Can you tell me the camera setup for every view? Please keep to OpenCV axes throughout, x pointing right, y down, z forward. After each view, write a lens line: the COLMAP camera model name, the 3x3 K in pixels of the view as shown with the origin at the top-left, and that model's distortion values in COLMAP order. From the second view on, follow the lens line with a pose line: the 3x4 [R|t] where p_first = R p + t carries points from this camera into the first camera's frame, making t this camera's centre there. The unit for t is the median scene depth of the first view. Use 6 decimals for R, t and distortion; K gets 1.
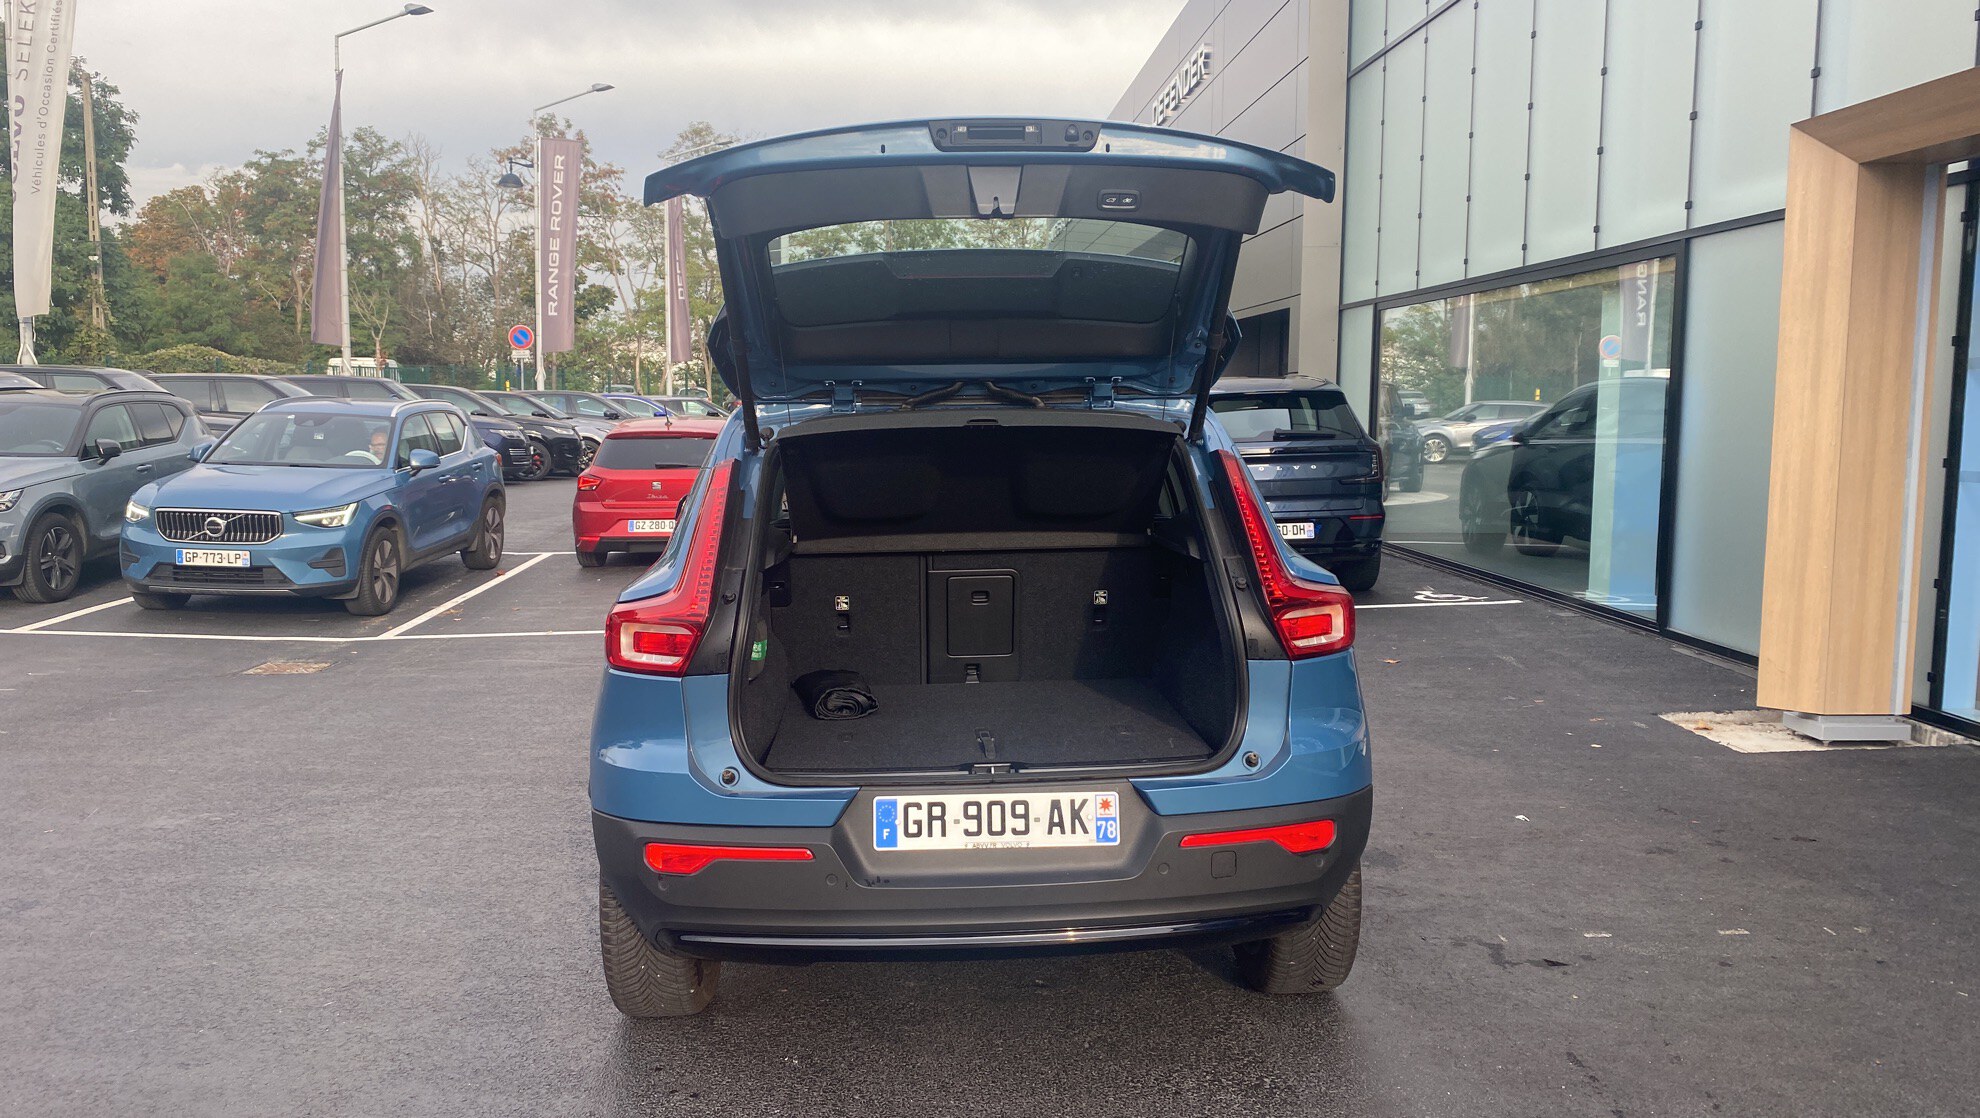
lens RADIAL K [[1527.1, 0, 985.8], [0, 1527.1, 563.2], [0, 0, 1]] dist [0.050691, 0.001879]
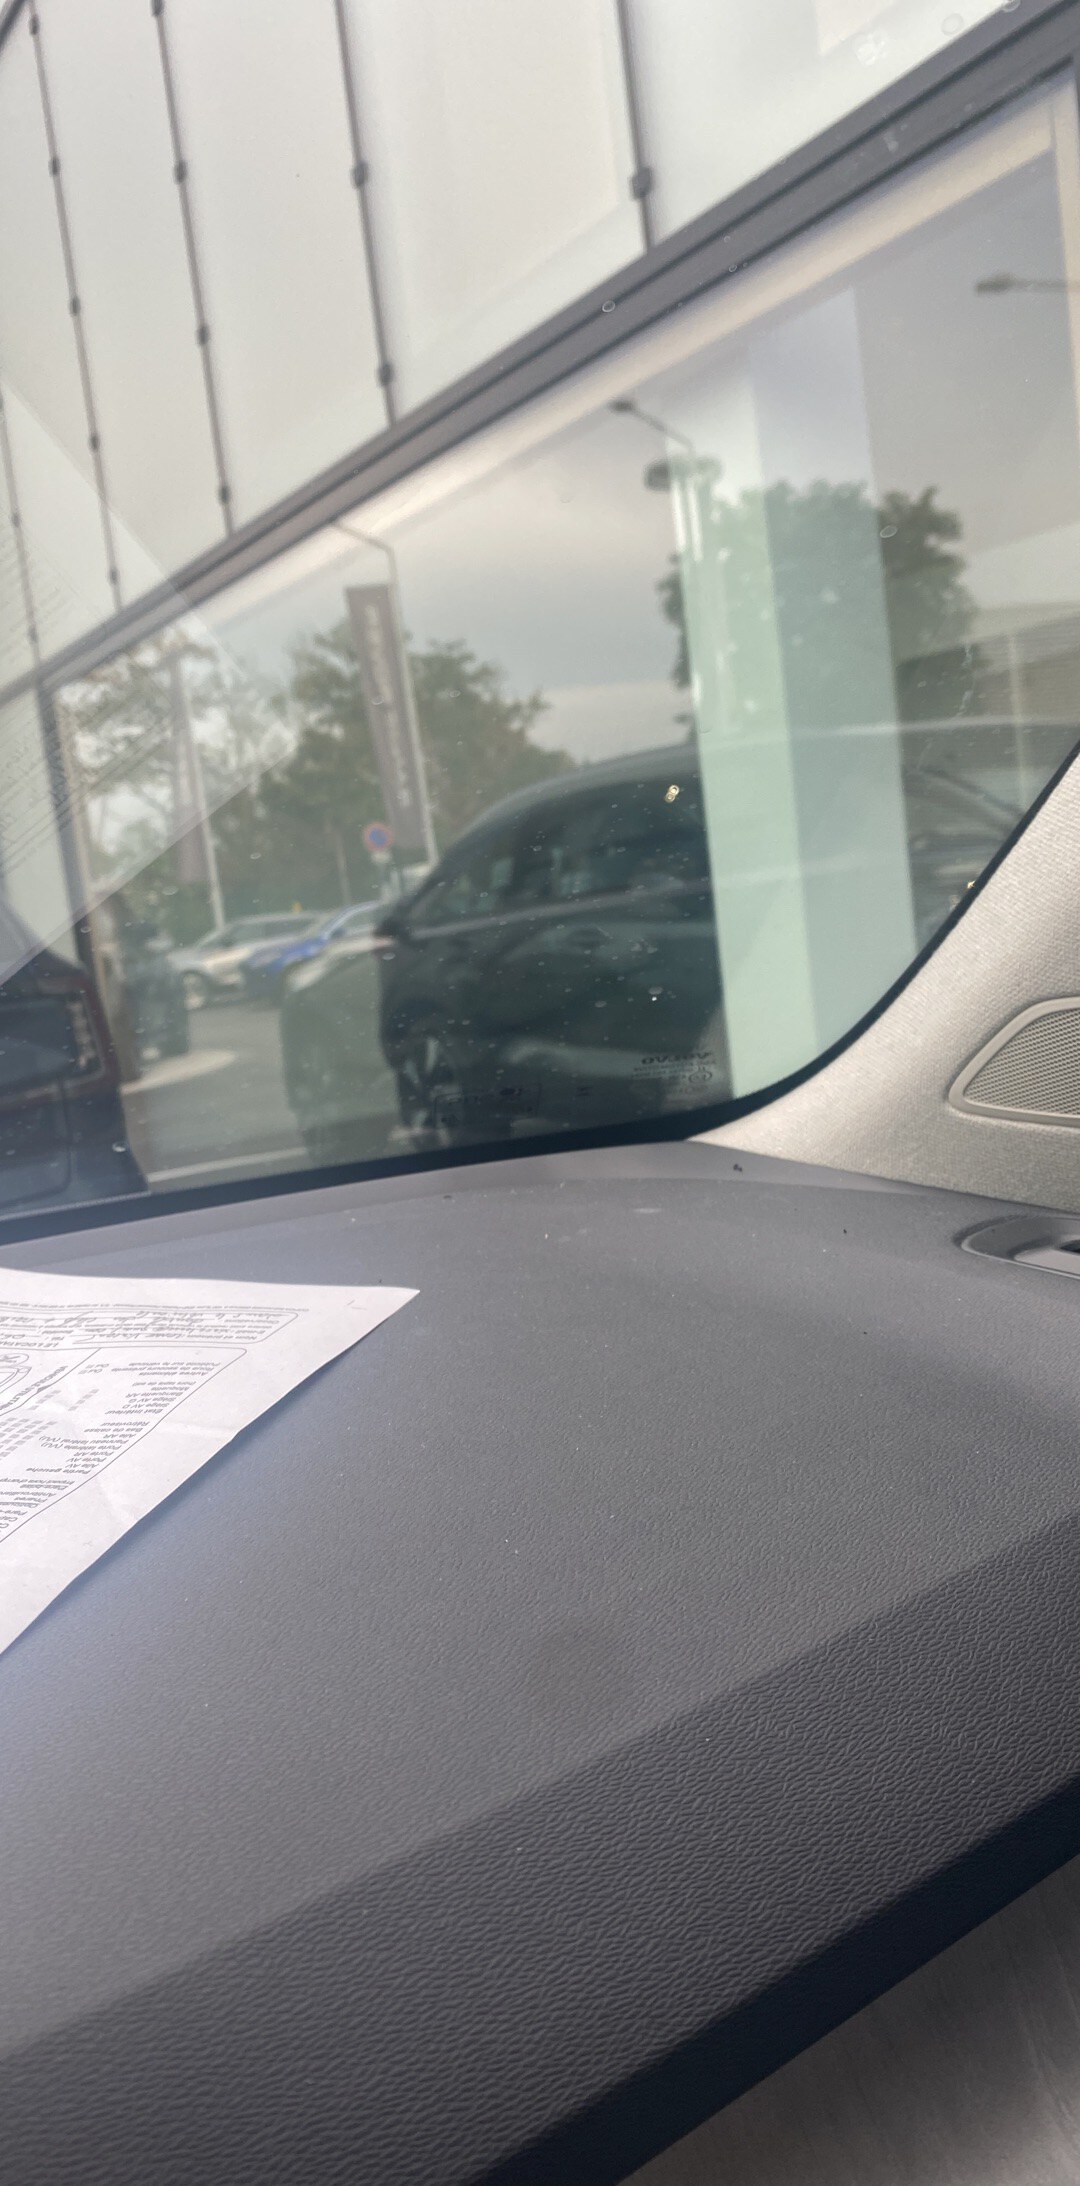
lens RADIAL K [[1556.7, 0, 540.3], [0, 1556.7, 1095.7], [0, 0, 1]] dist [-0.003062, -0.000503]
pose [[0.861569, -0.175251, 0.476431, 0.106259], [0.181989, 0.982767, 0.032398, -0.027102], [-0.473898, 0.058792, 0.878615, 0.398556]]
